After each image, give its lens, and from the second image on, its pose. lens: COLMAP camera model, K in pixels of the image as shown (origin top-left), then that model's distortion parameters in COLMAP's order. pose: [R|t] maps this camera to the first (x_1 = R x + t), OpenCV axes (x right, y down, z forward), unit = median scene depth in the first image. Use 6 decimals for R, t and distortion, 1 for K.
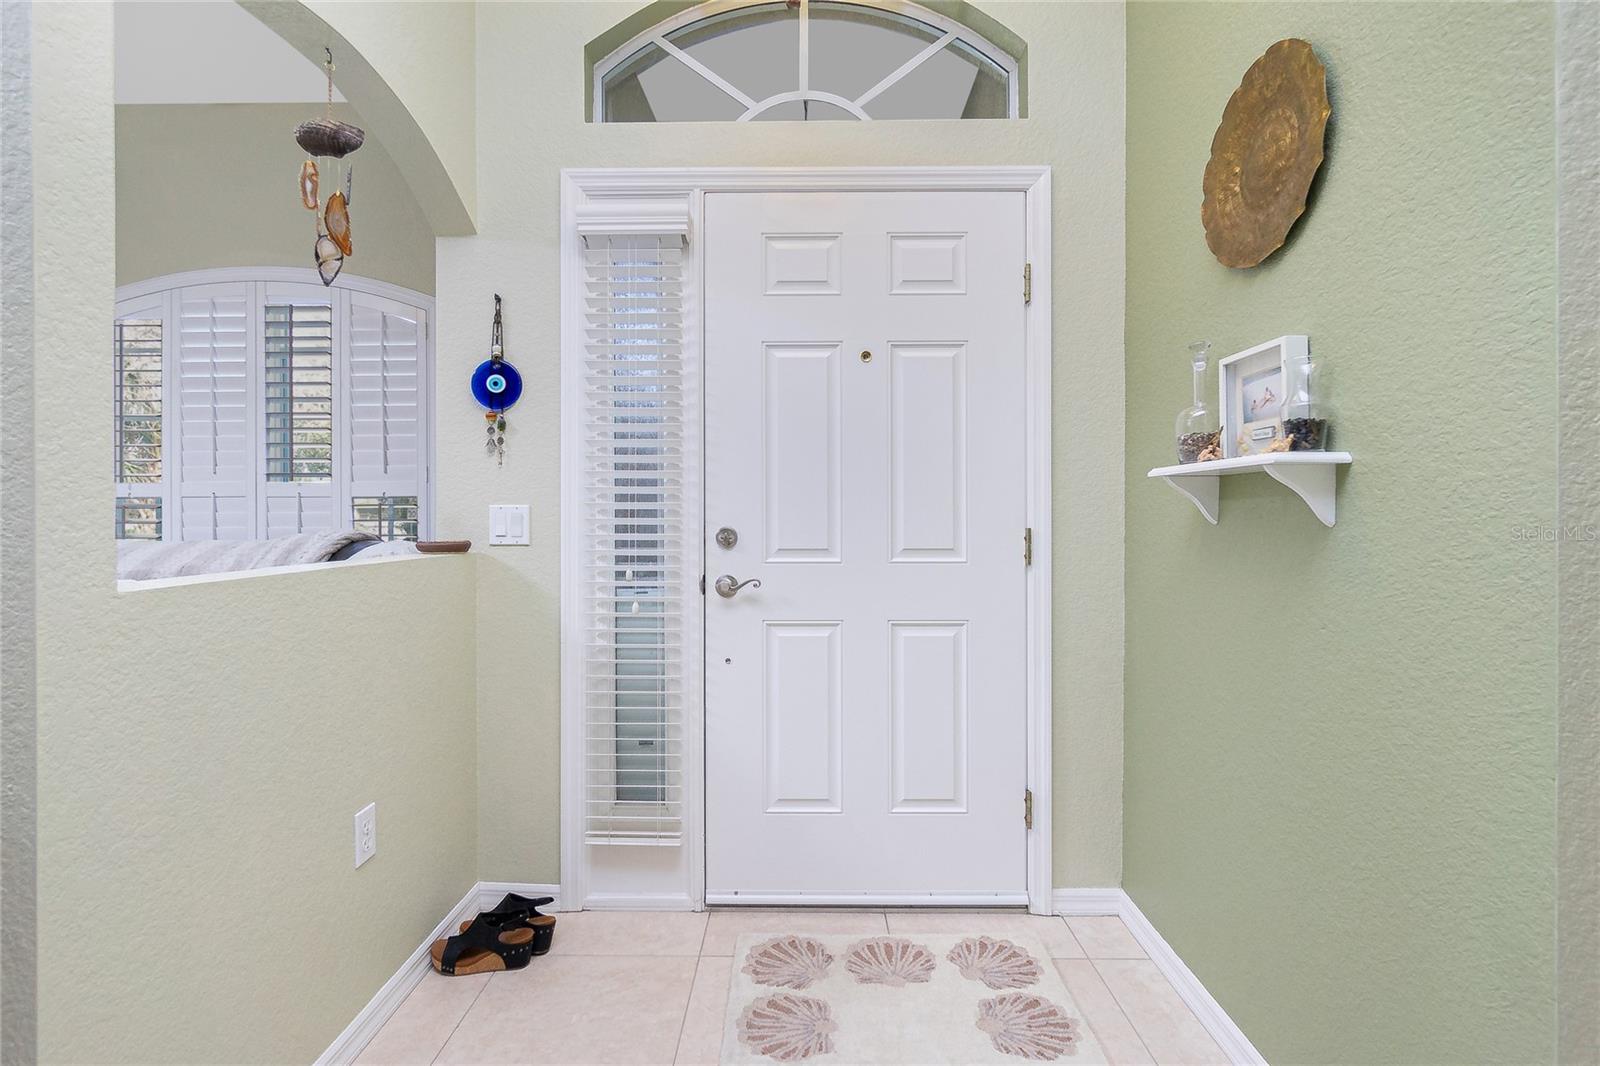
lens RADIAL K [[755.2, 0, 797.9], [0, 755.2, 518.9], [0, 0, 1]] dist [-0.003729, -0.000537]
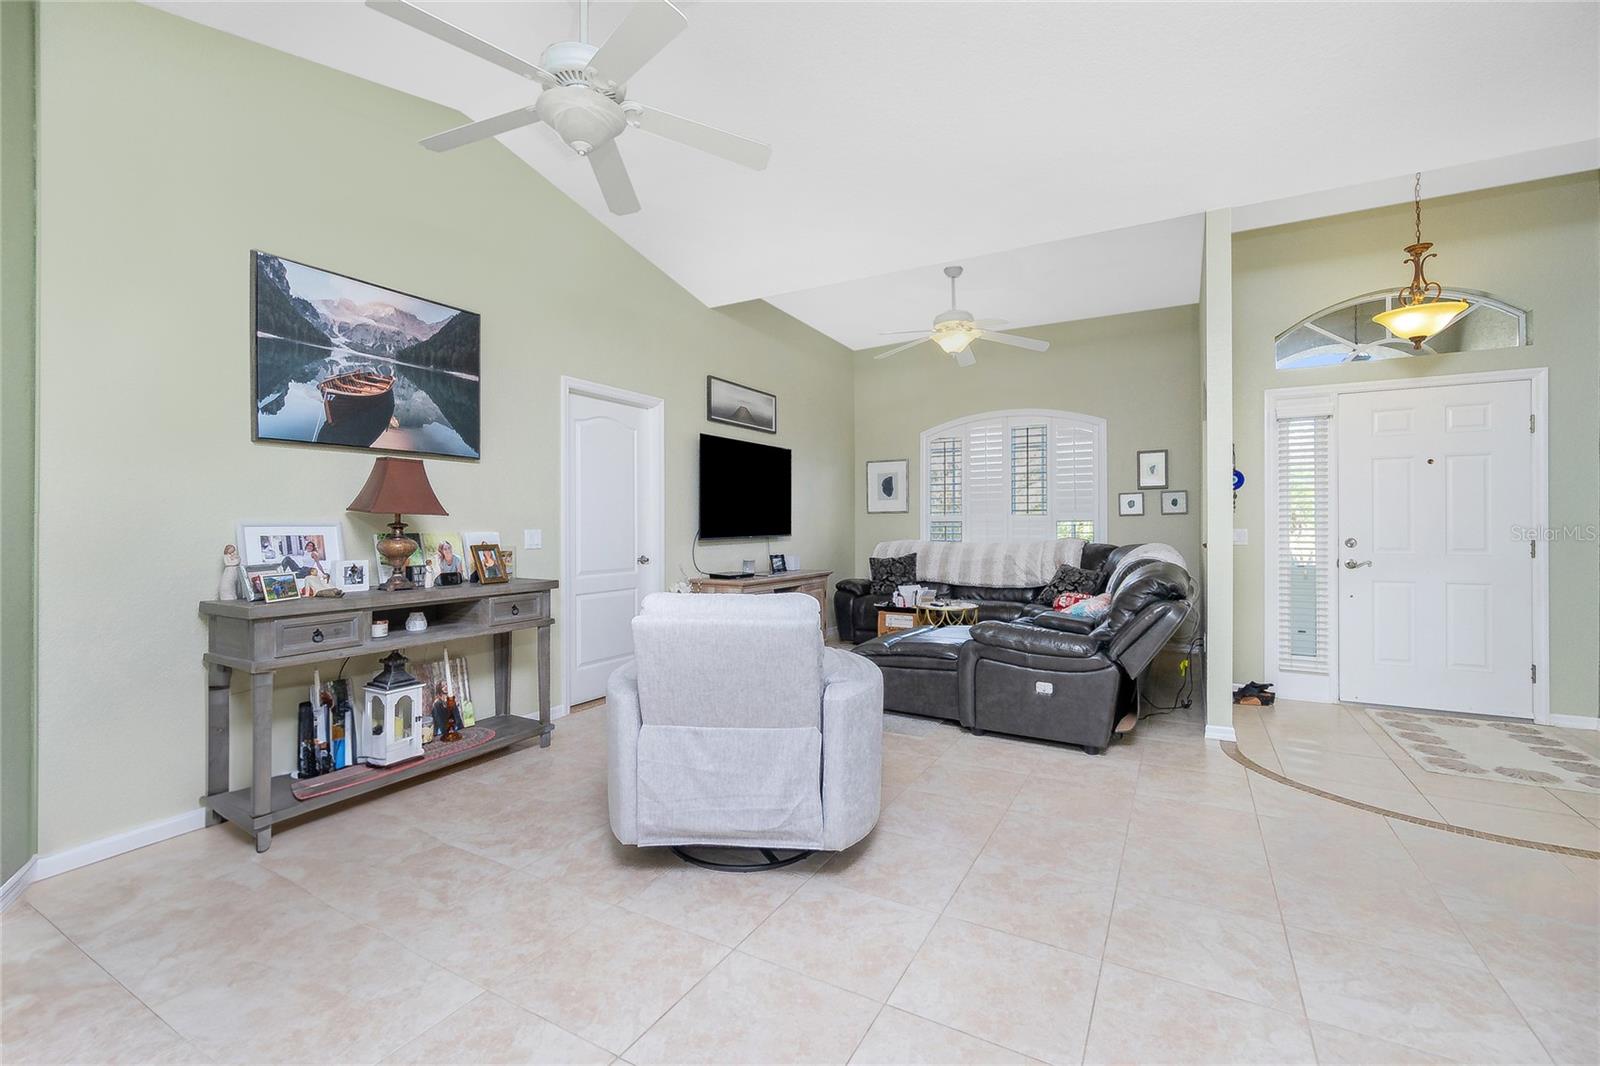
lens RADIAL K [[685.1, 0, 803.7], [0, 685.1, 525.9], [0, 0, 1]] dist [-0.001391, 0.000248]
pose [[0.883983, -0.001384, -0.467517, -0.596742], [0.000874, 0.999999, -0.001309, -0.026950], [0.467518, 0.000749, 0.883983, -1.635131]]
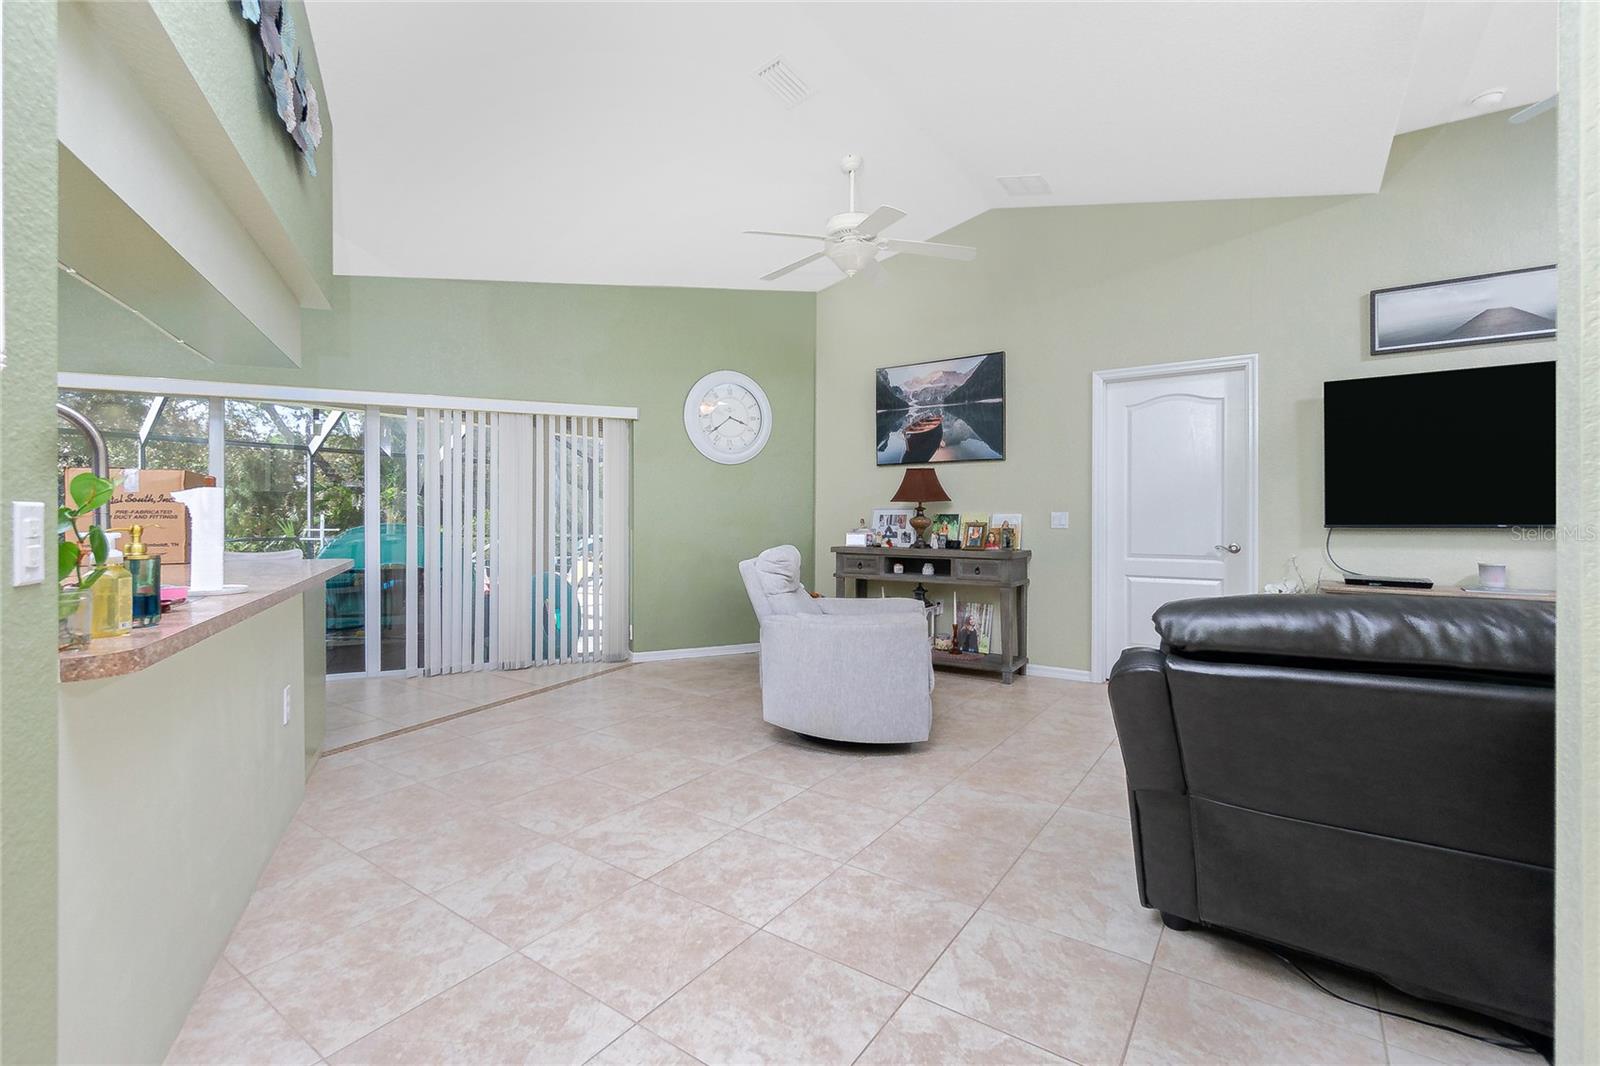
lens RADIAL K [[719.6, 0, 785.3], [0, 719.6, 515.4], [0, 0, 1]] dist [-0.000055, 0.000027]
pose [[-0.560276, -0.004235, -0.828295, 0.292713], [-0.004722, 0.999987, -0.001919, -0.001063], [0.828293, 0.002836, -0.560288, 0.251121]]
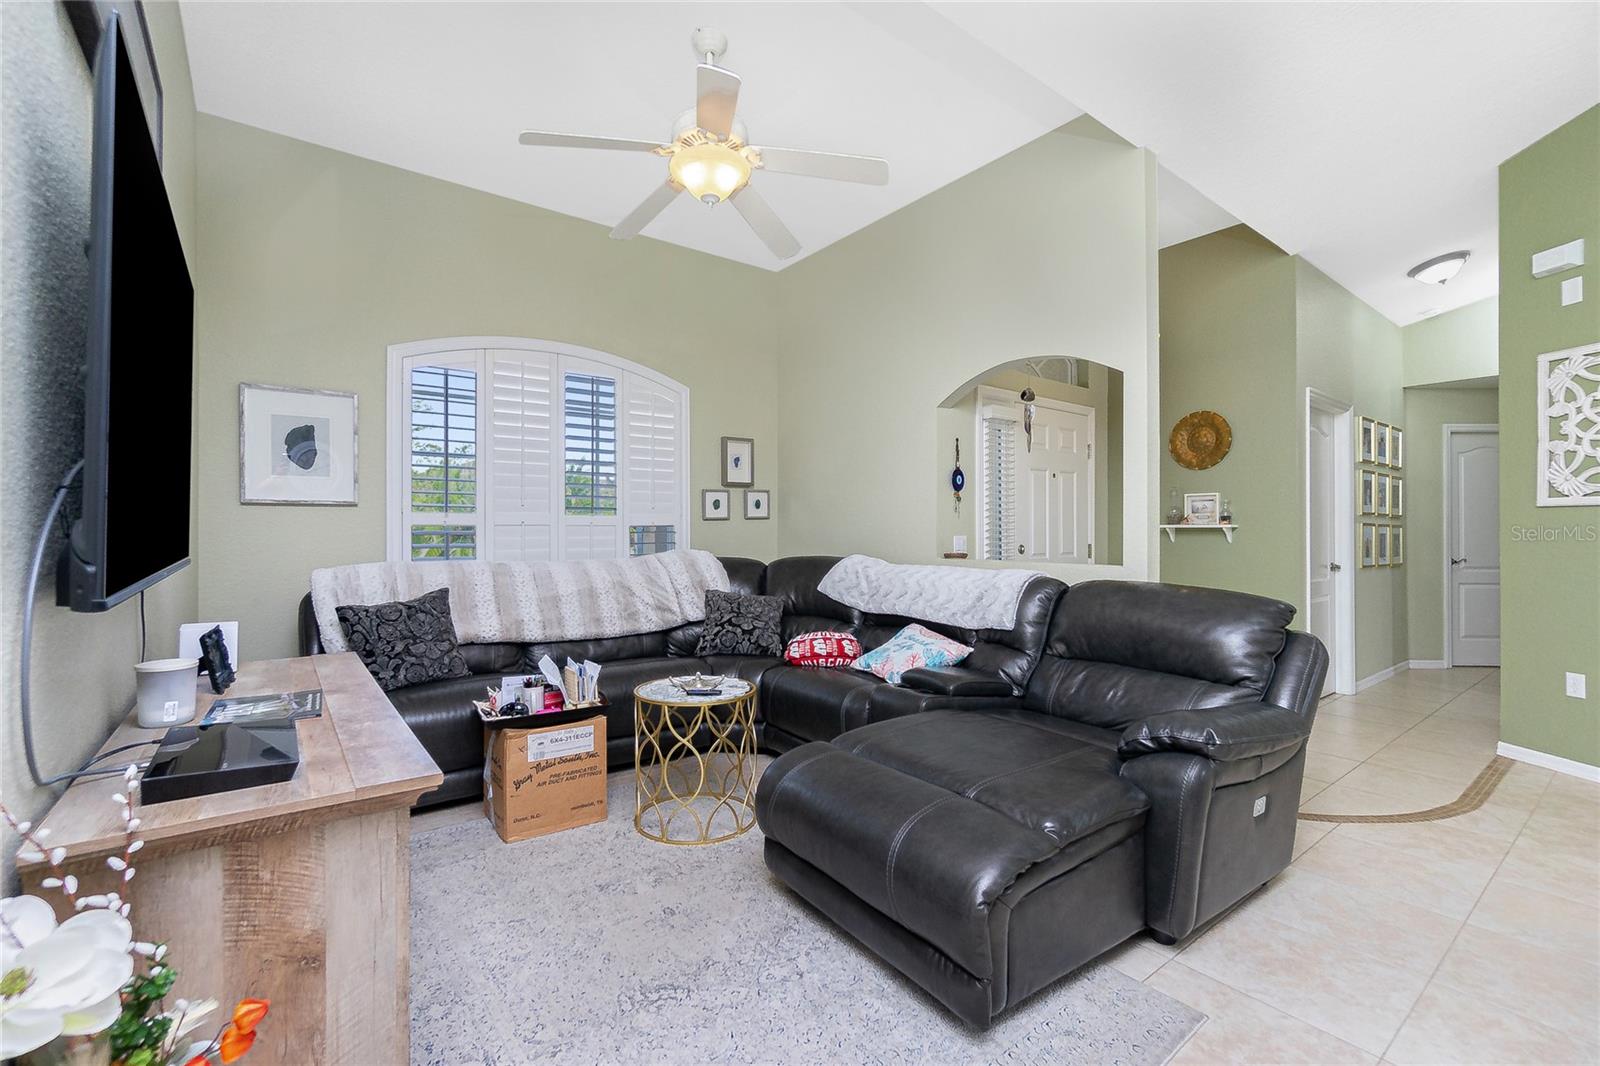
lens RADIAL K [[690.9, 0, 793.5], [0, 690.9, 525.4], [0, 0, 1]] dist [-0.000896, 0.000121]
pose [[0.785050, 0.005701, 0.619406, -2.001124], [0.001804, 0.999932, -0.011490, -0.027659], [-0.619430, 0.010138, 0.784986, -0.255101]]
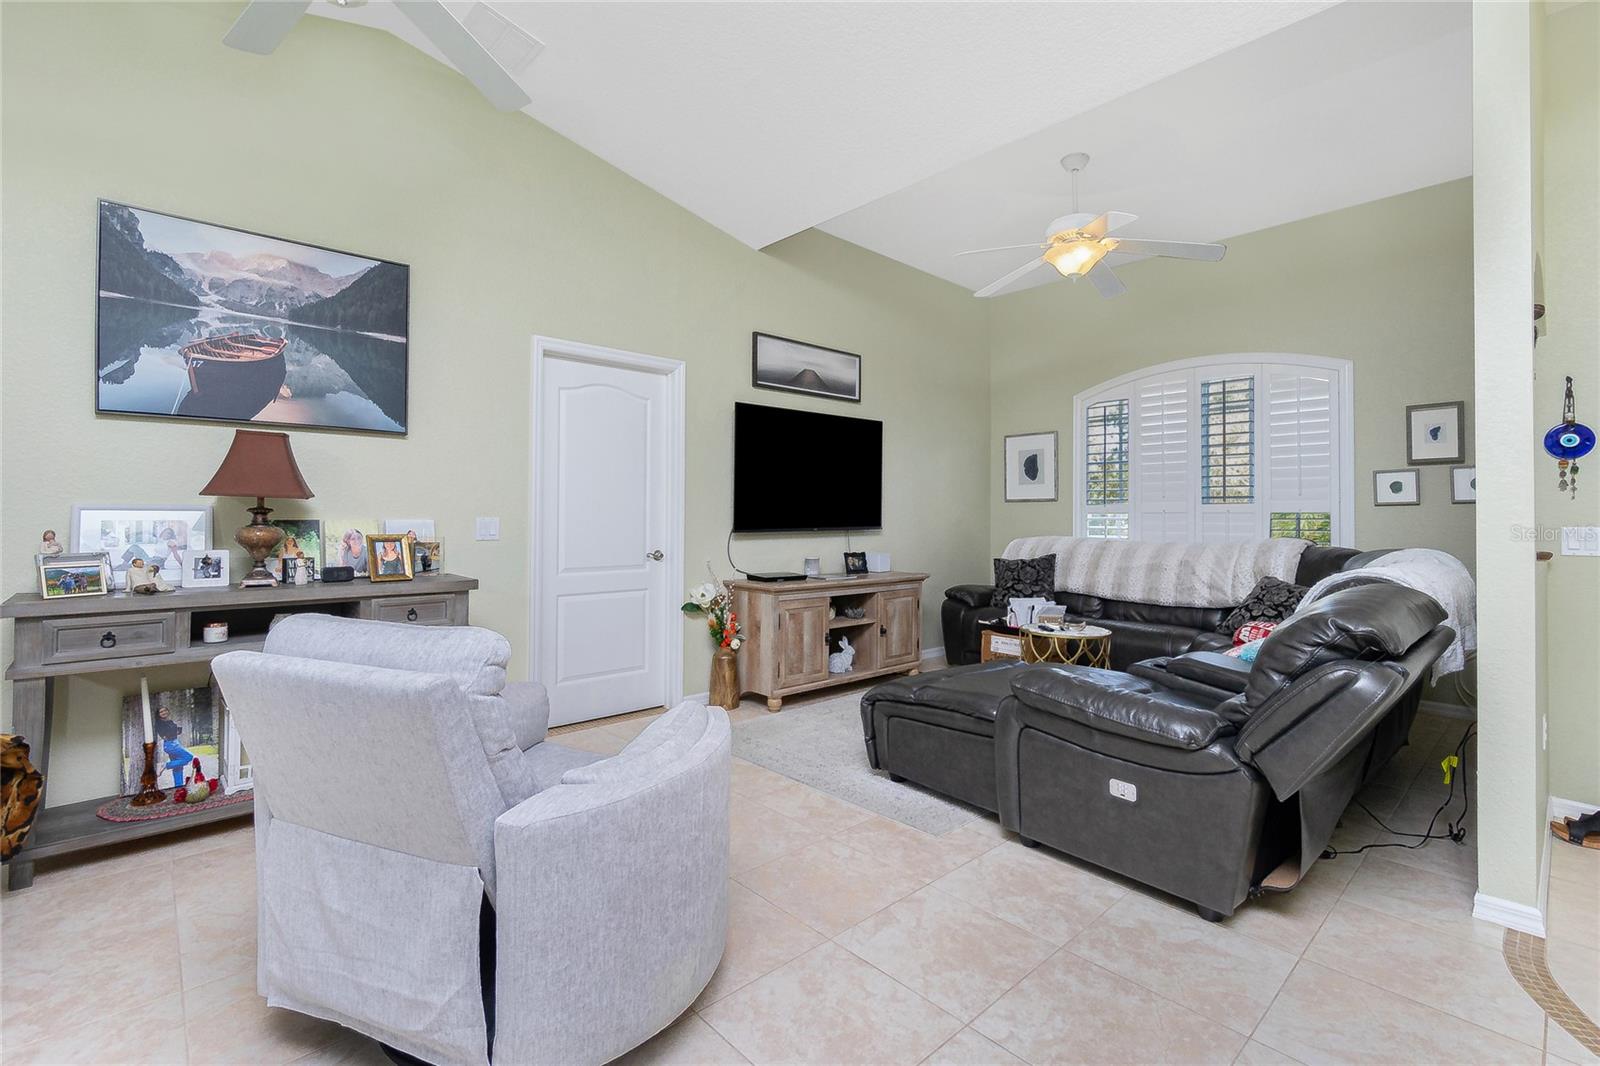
lens RADIAL K [[715.9, 0, 797.5], [0, 715.9, 506.6], [0, 0, 1]] dist [0.000644, 0.000511]
pose [[0.692629, -0.005526, -0.721272, -0.435334], [-0.007671, 0.999858, -0.015026, -0.025544], [0.721253, 0.015941, 0.692488, -0.952649]]
